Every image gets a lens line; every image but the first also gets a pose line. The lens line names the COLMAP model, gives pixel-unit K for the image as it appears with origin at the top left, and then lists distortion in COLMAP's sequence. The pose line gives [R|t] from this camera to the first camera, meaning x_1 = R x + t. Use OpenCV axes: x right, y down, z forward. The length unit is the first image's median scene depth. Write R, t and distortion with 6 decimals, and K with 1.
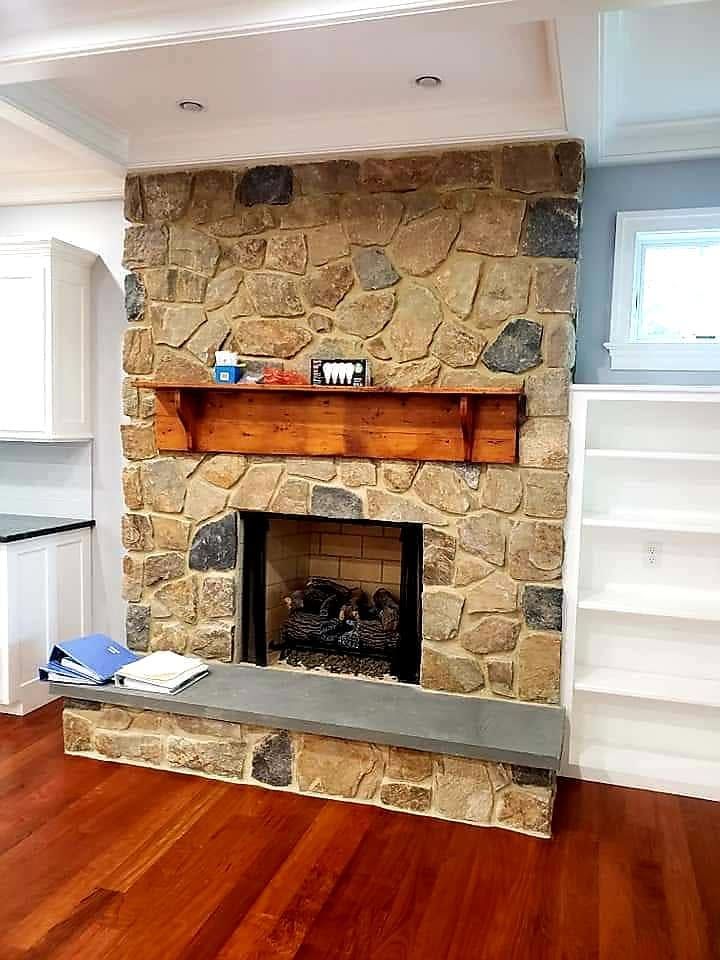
lens RADIAL K [[754.5, 0, 374.2], [0, 754.5, 476.4], [0, 0, 1]] dist [0.036419, -0.001561]
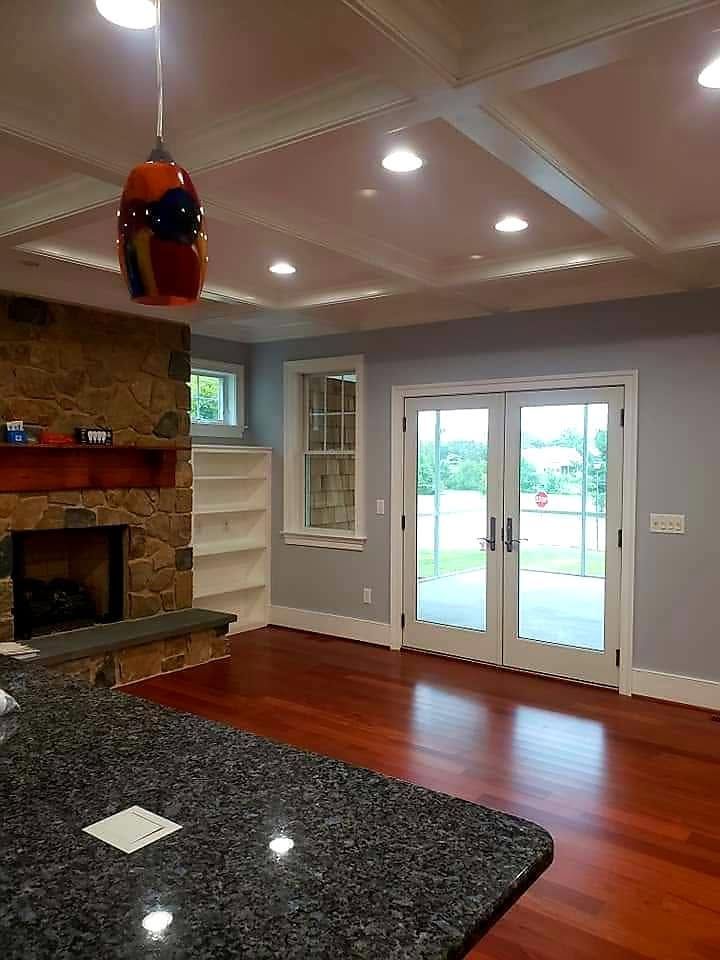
lens RADIAL K [[754.5, 0, 374.2], [0, 754.5, 476.4], [0, 0, 1]] dist [0.036419, -0.001561]
pose [[0.352907, -0.044831, 0.934584, -1.349361], [0.083877, 0.996346, 0.016121, -0.026325], [-0.931891, 0.072701, 0.355377, -0.146051]]
